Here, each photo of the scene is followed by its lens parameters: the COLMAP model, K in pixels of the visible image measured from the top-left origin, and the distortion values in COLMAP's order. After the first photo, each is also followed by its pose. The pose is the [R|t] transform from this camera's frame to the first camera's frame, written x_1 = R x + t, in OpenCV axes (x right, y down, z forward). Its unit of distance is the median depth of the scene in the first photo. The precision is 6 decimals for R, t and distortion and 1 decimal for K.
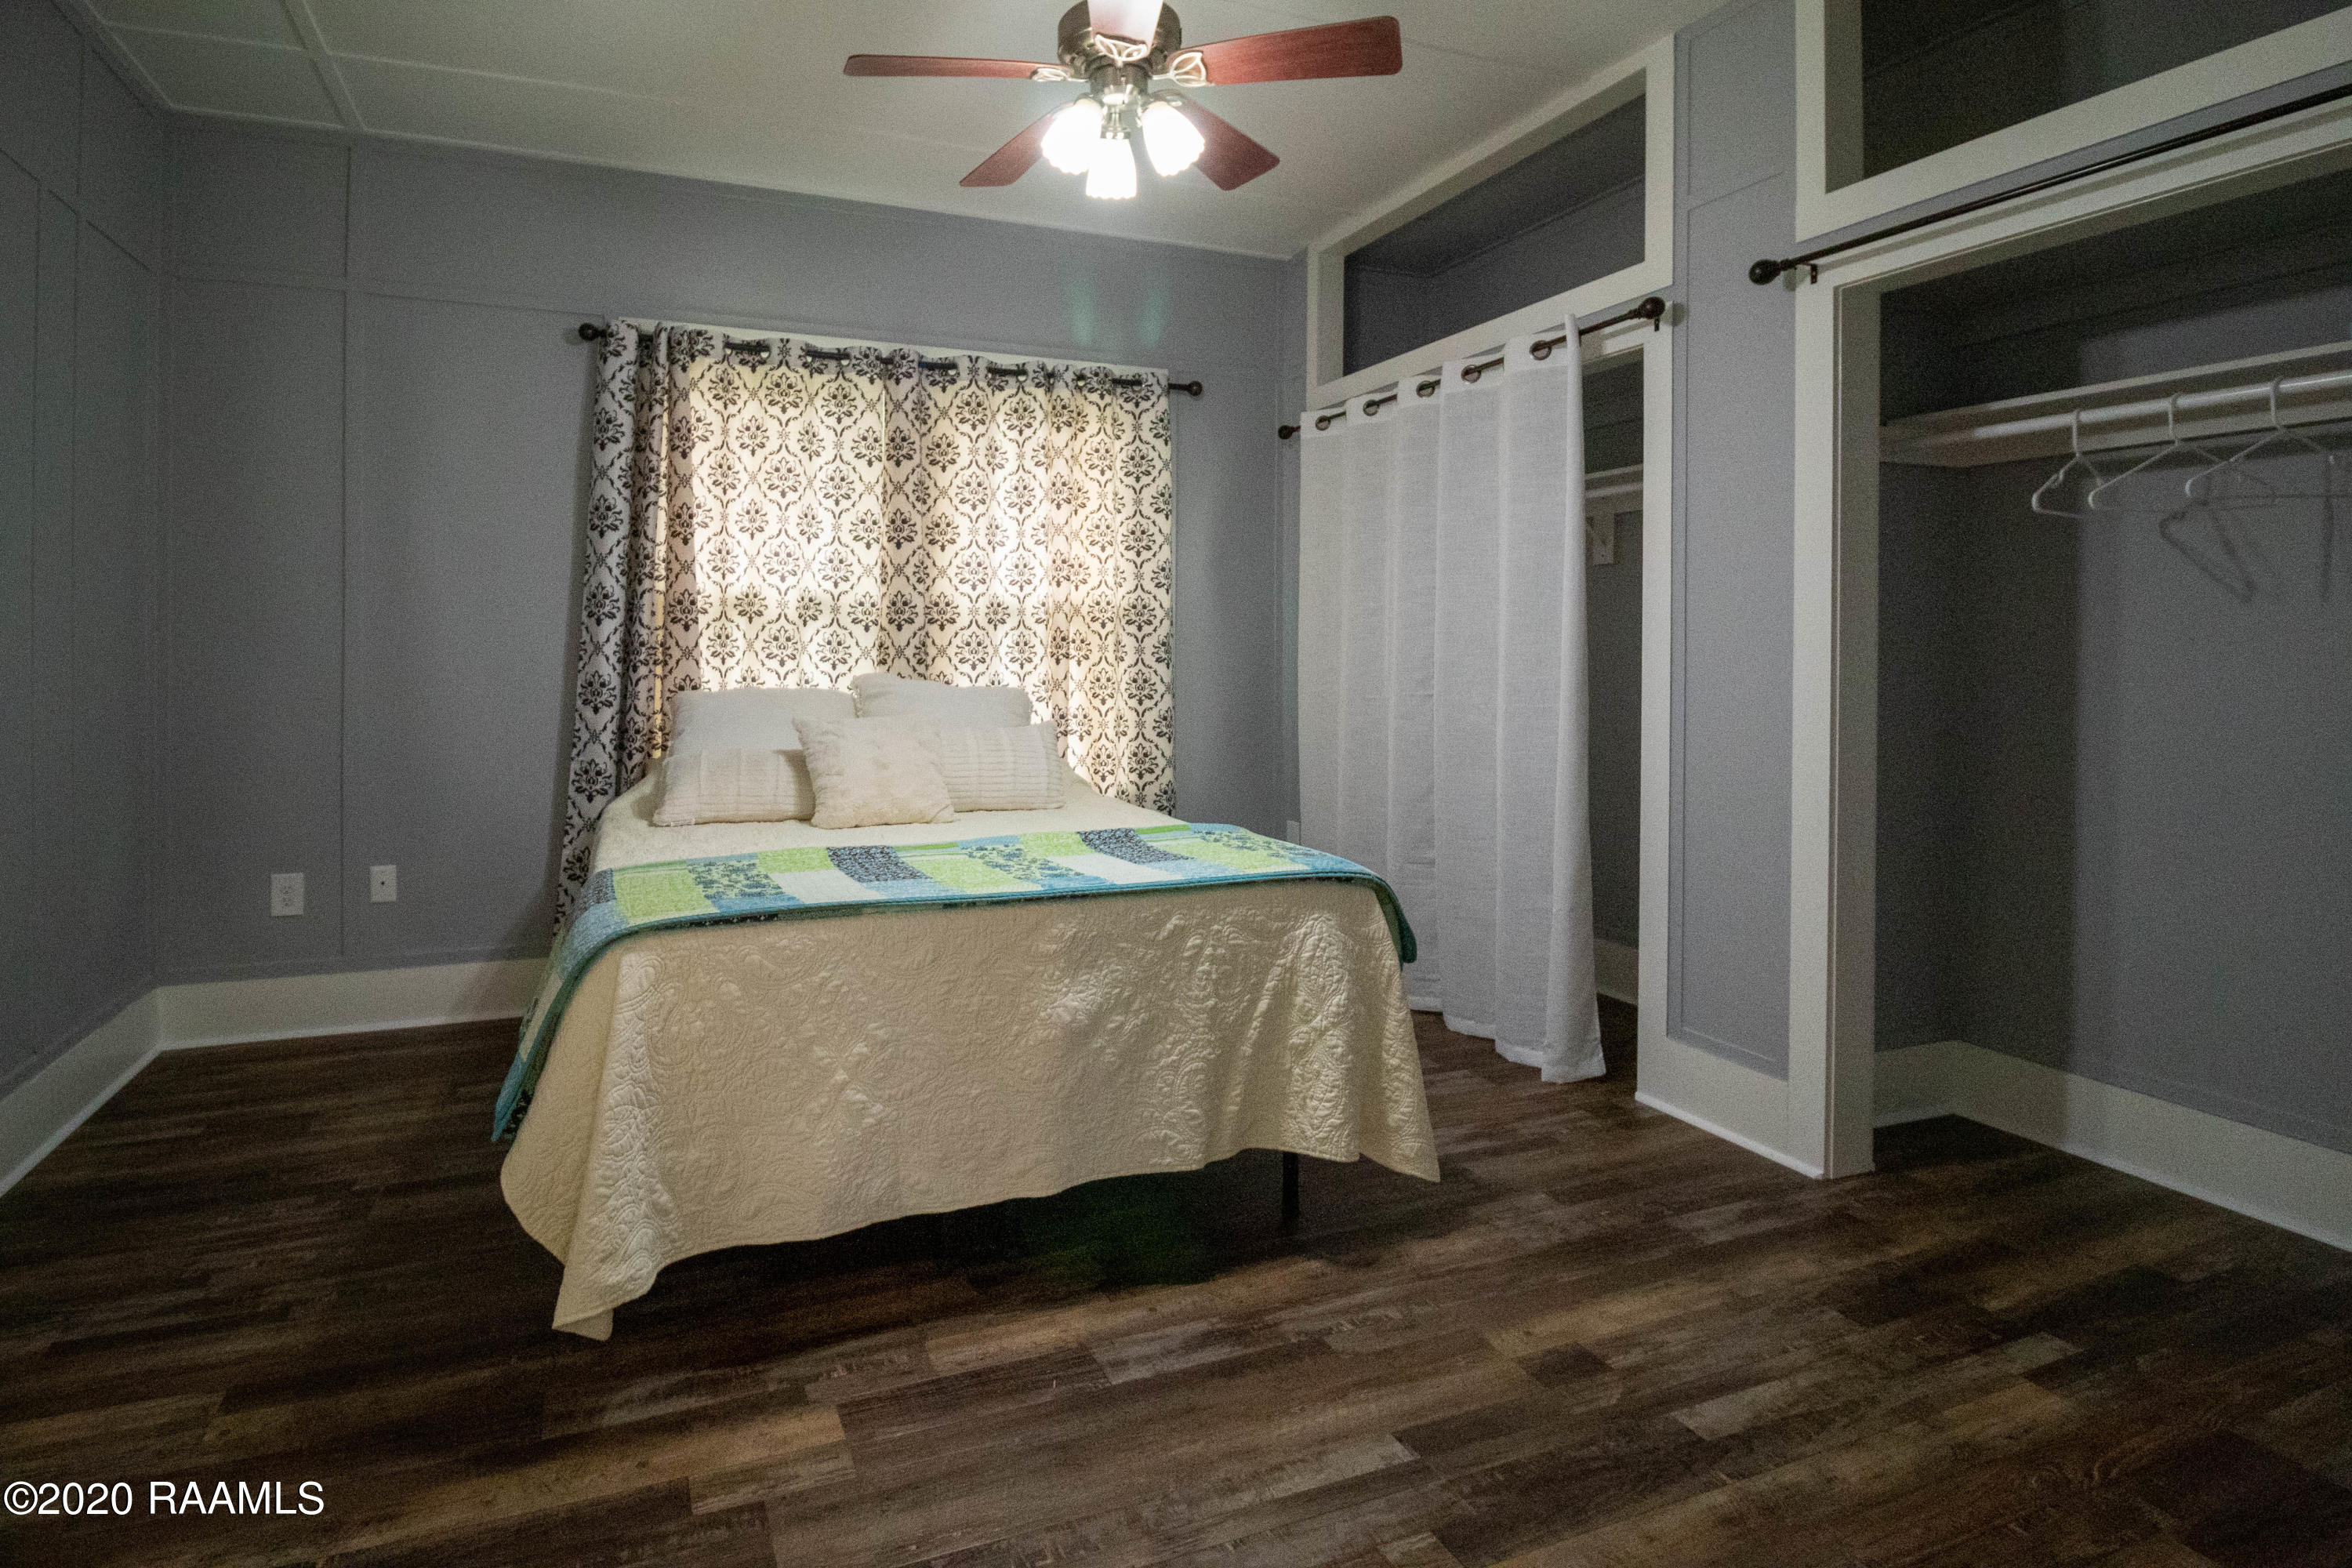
lens RADIAL K [[1113.7, 0, 1102.1], [0, 1113.7, 664.8], [0, 0, 1]] dist [-0.000486, -0.008824]
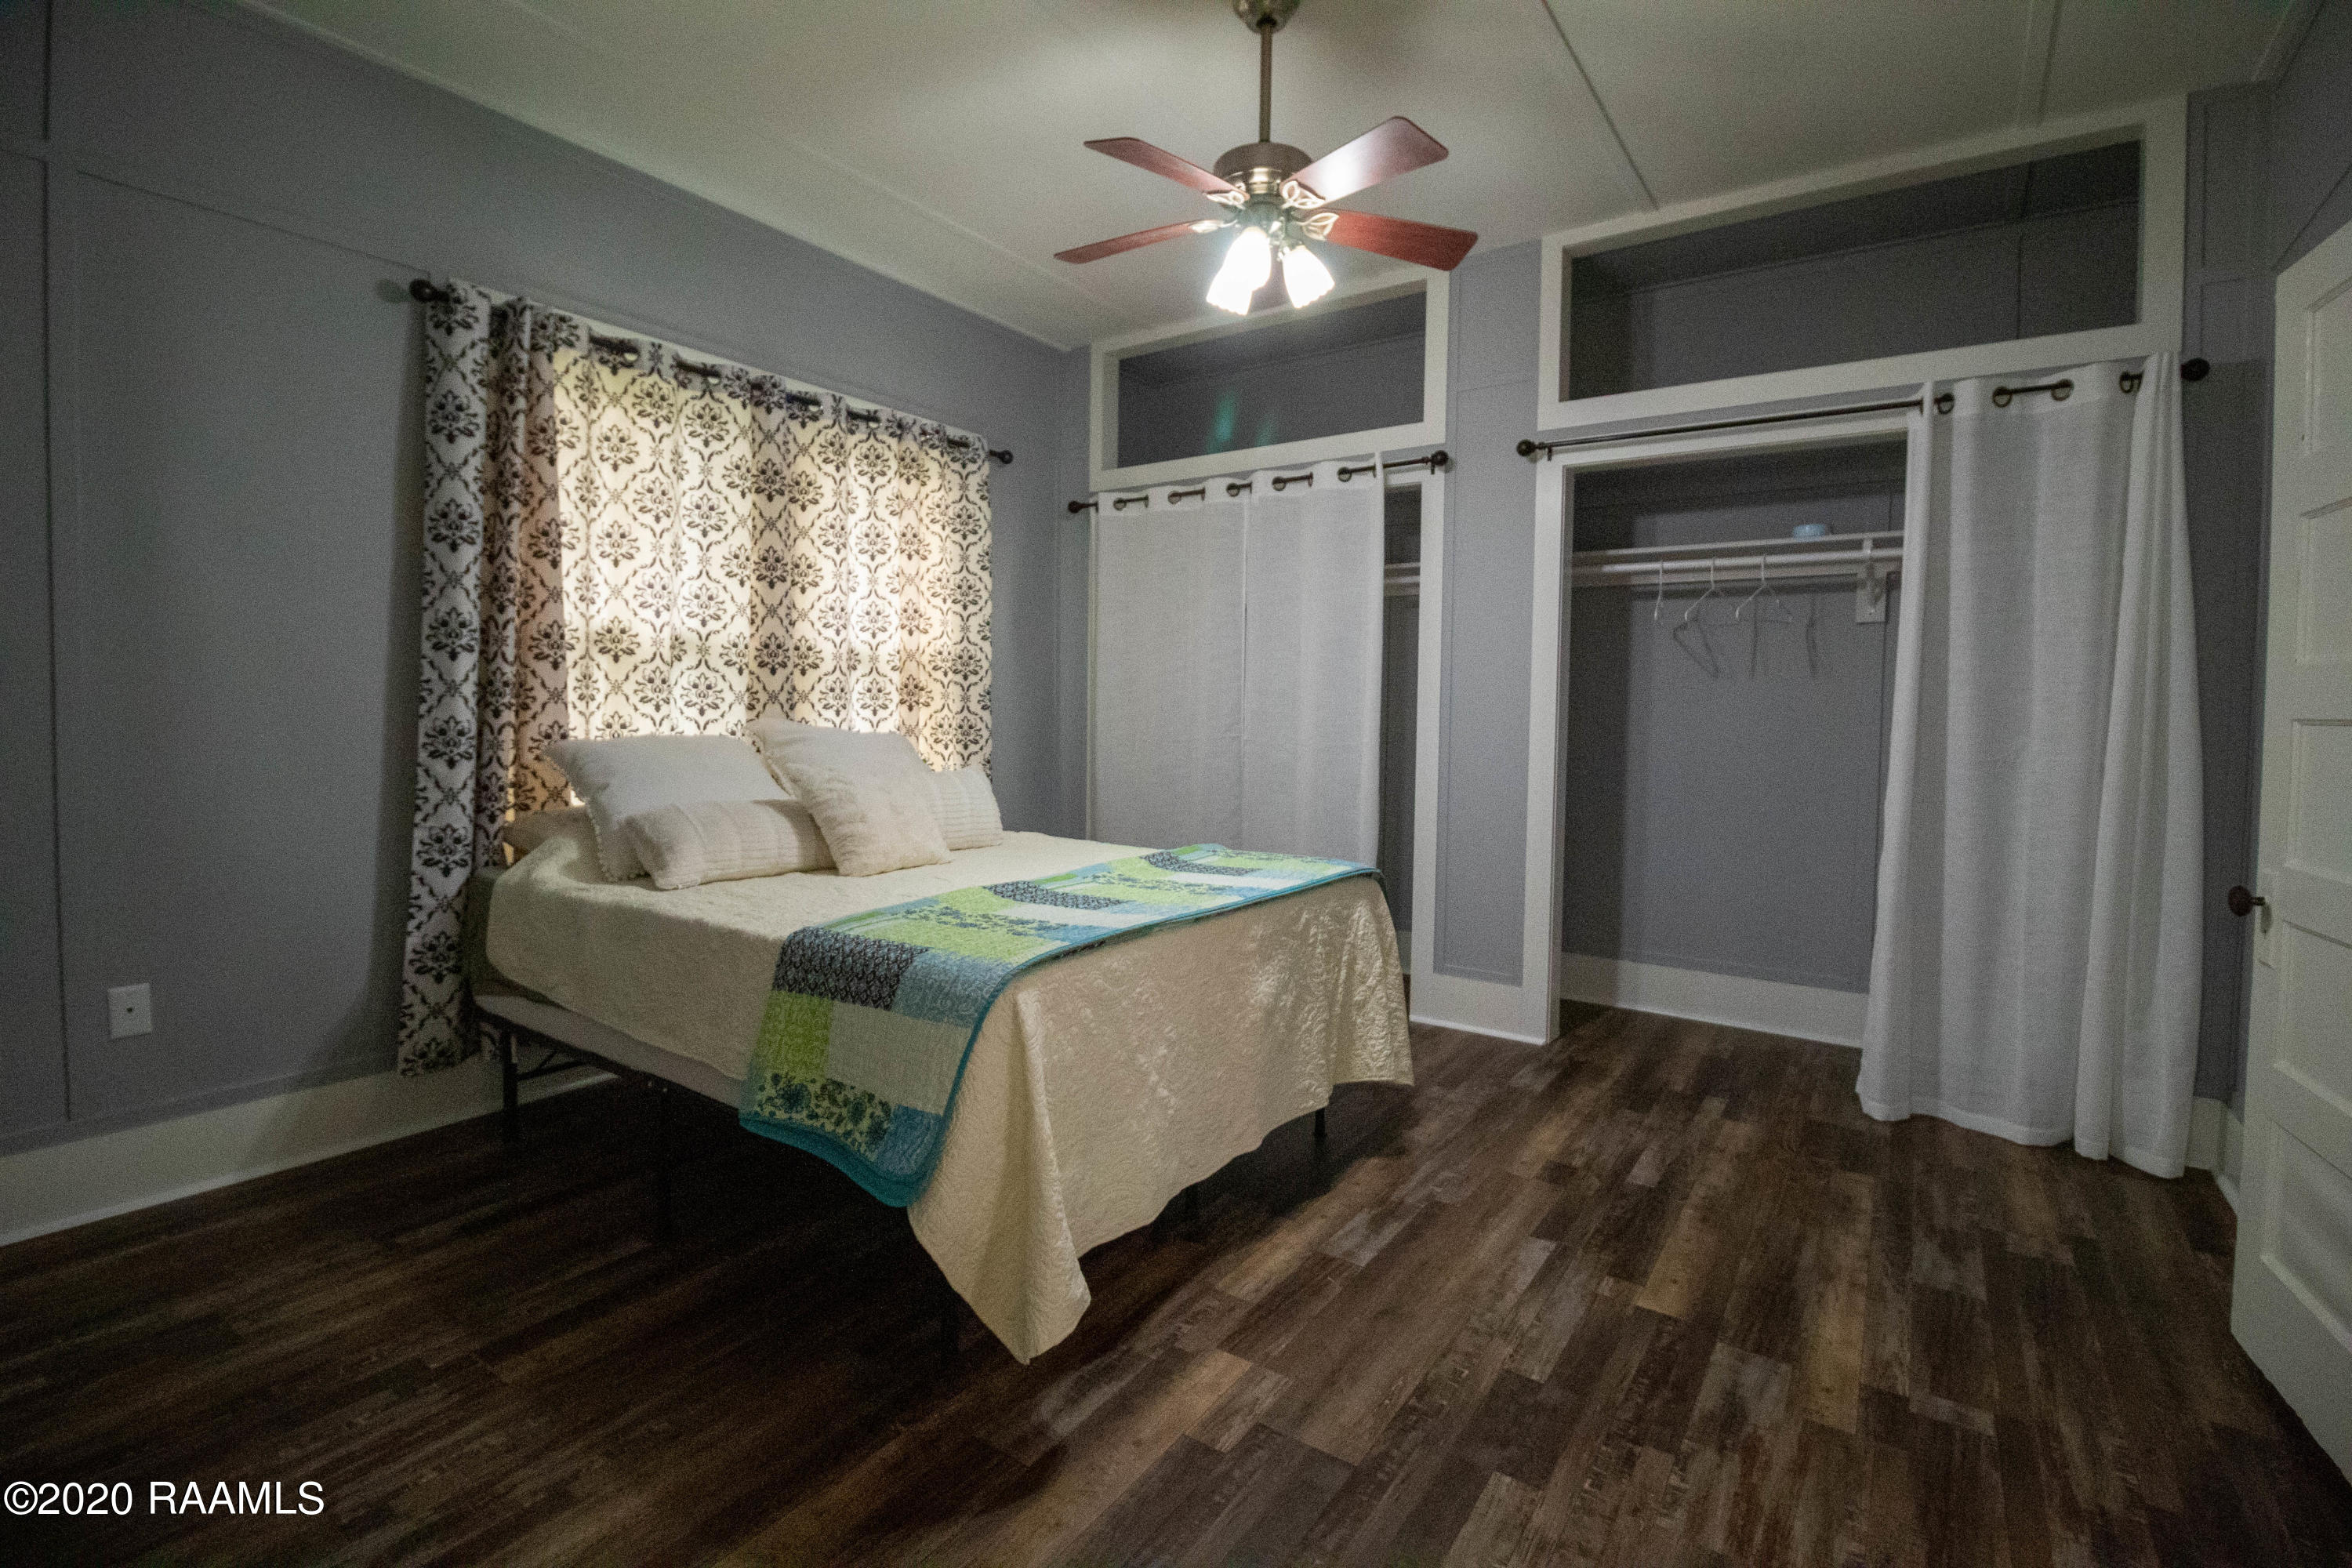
lens RADIAL K [[1053.9, 0, 1140.3], [0, 1053.9, 757.1], [0, 0, 1]] dist [0.000036, -0.014799]
pose [[0.829464, -0.019041, 0.558235, -0.457092], [-0.003870, 0.999199, 0.039832, 0.002991], [-0.558546, -0.035200, 0.828726, 0.077505]]
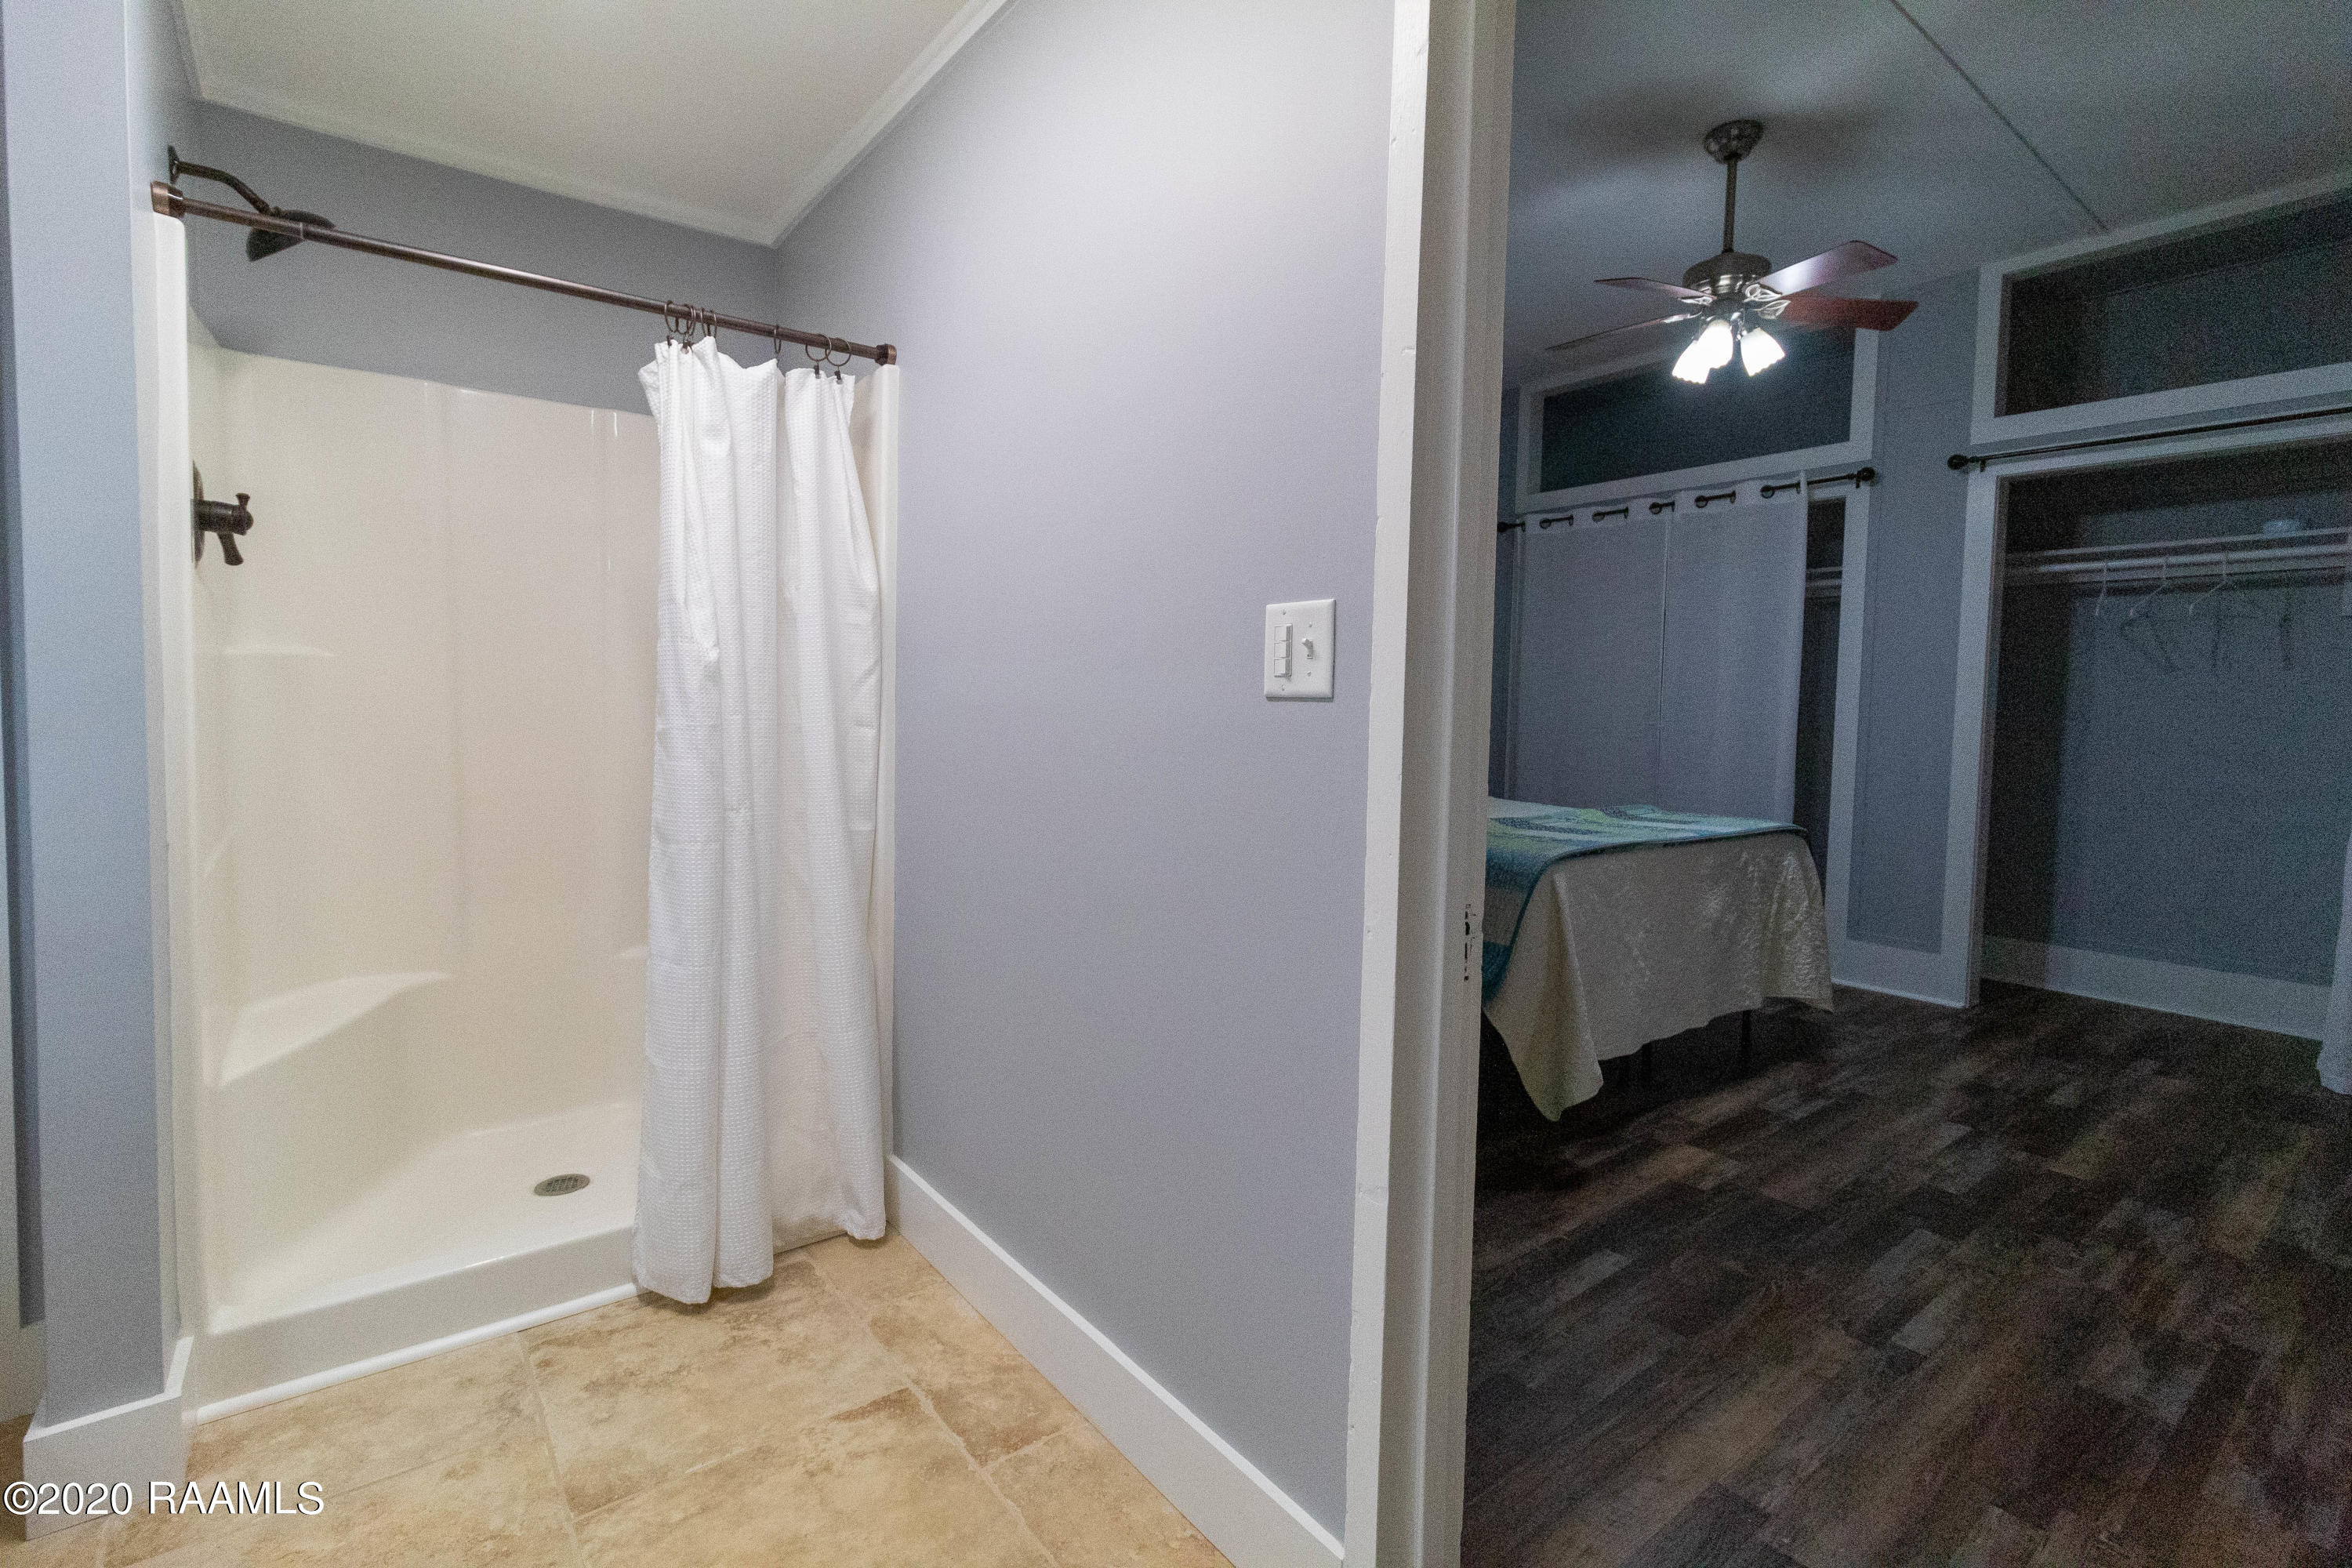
lens RADIAL K [[1063.0, 0, 1149.1], [0, 1063.0, 762.6], [0, 0, 1]] dist [-0.001092, -0.001038]
pose [[0.954501, 0.001852, 0.298203, -0.732245], [-0.015541, 0.998931, 0.043539, 0.027285], [-0.297803, -0.046192, 0.953509, -0.113019]]
